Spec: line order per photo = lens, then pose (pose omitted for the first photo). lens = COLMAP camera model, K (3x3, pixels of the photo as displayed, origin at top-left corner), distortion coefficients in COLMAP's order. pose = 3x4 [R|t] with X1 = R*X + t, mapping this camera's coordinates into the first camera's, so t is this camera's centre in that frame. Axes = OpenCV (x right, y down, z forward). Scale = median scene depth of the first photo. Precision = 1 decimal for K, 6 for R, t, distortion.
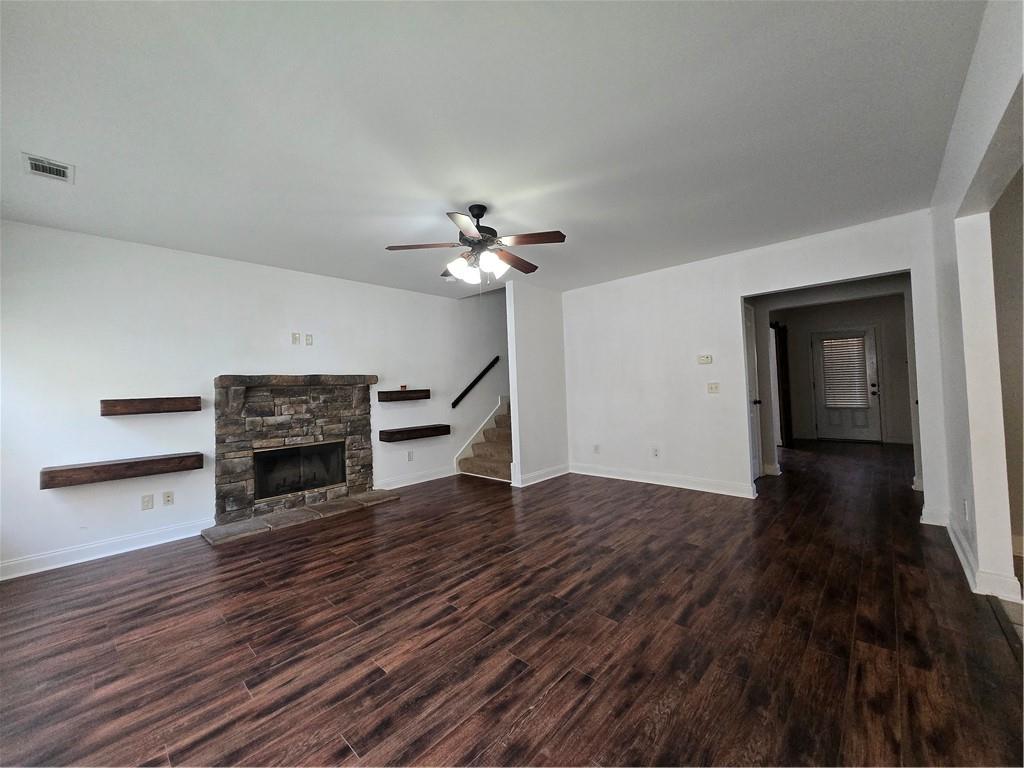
lens RADIAL K [[399.3, 0, 506.9], [0, 399.3, 376.9], [0, 0, 1]] dist [0.000520, 0.001132]
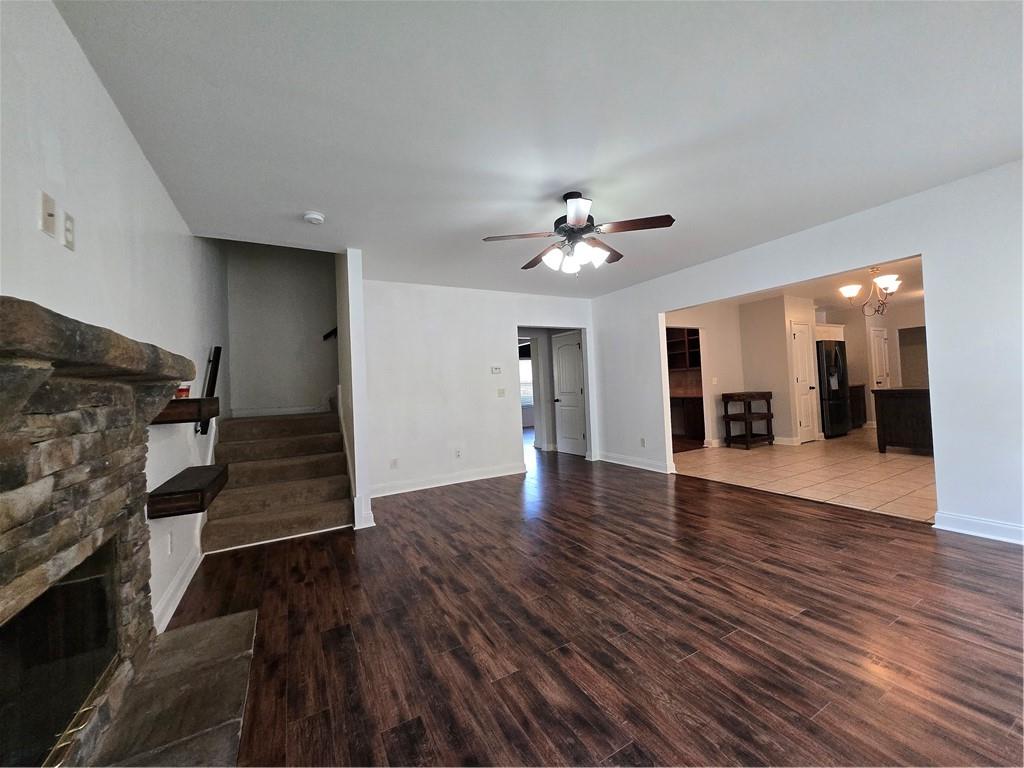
lens RADIAL K [[399.3, 0, 510.9], [0, 399.3, 382.1], [0, 0, 1]] dist [0.000520, 0.001132]
pose [[0.307076, 0.032167, 0.951141, -1.101627], [0.009629, 0.999272, -0.036904, 0.064518], [-0.951636, 0.020491, 0.306542, 0.931407]]
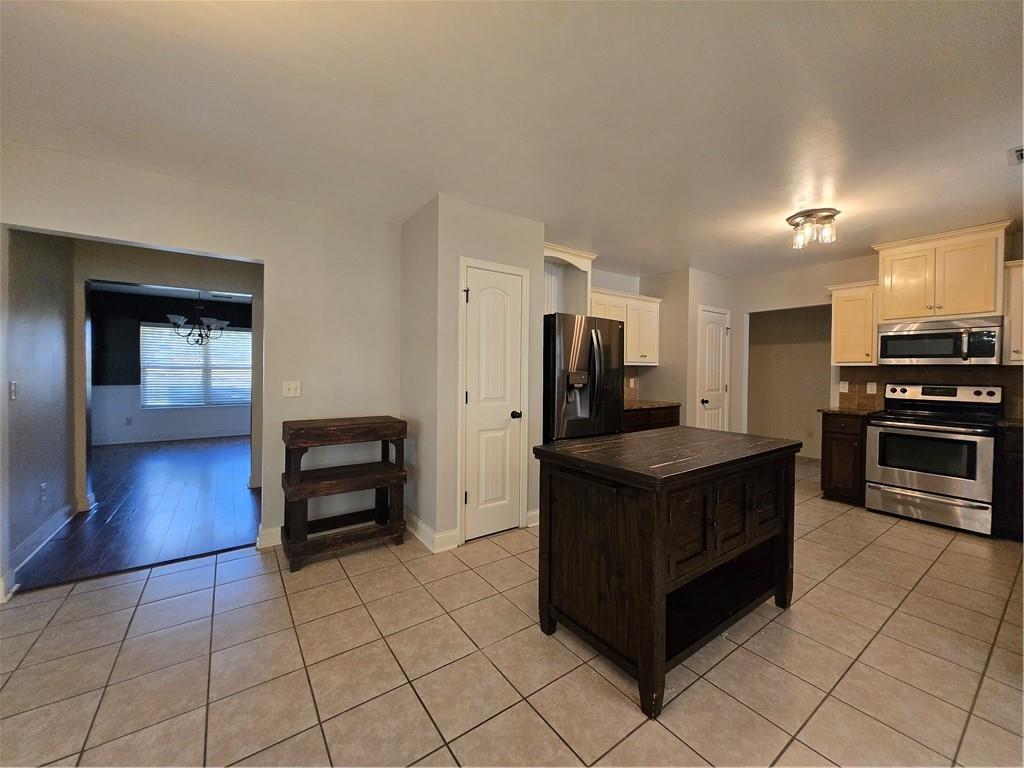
lens RADIAL K [[399.3, 0, 508.7], [0, 399.3, 376.2], [0, 0, 1]] dist [0.000520, 0.001132]
pose [[0.202512, 0.018962, 0.979096, 0.866224], [-0.046704, 0.998862, -0.009684, -0.080736], [-0.978165, -0.043767, 0.203167, -0.387243]]
